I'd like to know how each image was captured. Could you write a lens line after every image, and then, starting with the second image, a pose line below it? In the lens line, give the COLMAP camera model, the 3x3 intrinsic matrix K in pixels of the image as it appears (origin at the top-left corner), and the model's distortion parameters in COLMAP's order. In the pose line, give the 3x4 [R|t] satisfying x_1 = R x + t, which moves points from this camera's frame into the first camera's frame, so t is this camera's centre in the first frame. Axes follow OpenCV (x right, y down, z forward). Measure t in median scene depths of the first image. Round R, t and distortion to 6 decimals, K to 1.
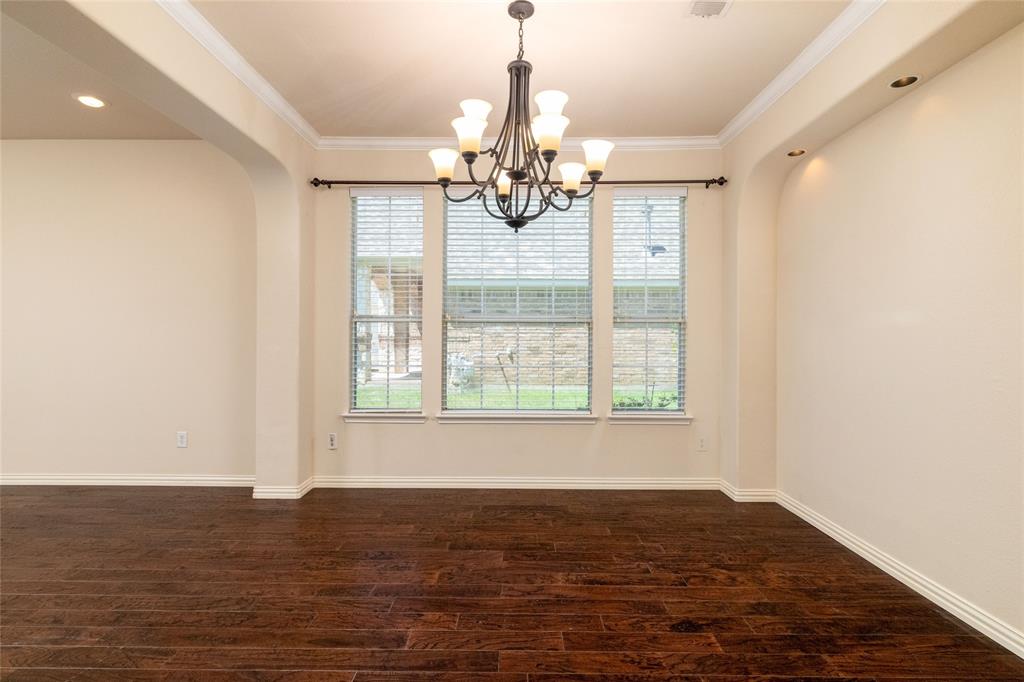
lens RADIAL K [[498.0, 0, 511.0], [0, 498.0, 343.3], [0, 0, 1]] dist [0.001786, 0.000455]
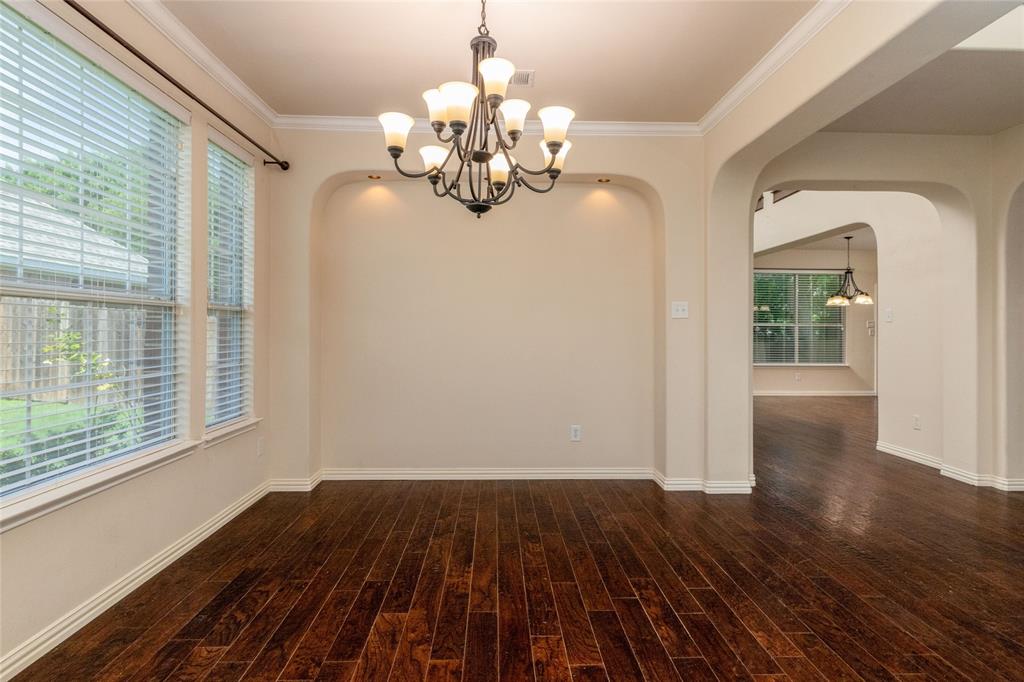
lens RADIAL K [[519.1, 0, 512.3], [0, 519.1, 332.3], [0, 0, 1]] dist [0.004974, 0.000634]
pose [[-0.050654, -0.004277, 0.998707, -0.858542], [0.000114, 0.999991, 0.004288, -0.012411], [-0.998716, 0.000331, -0.050653, 0.887812]]
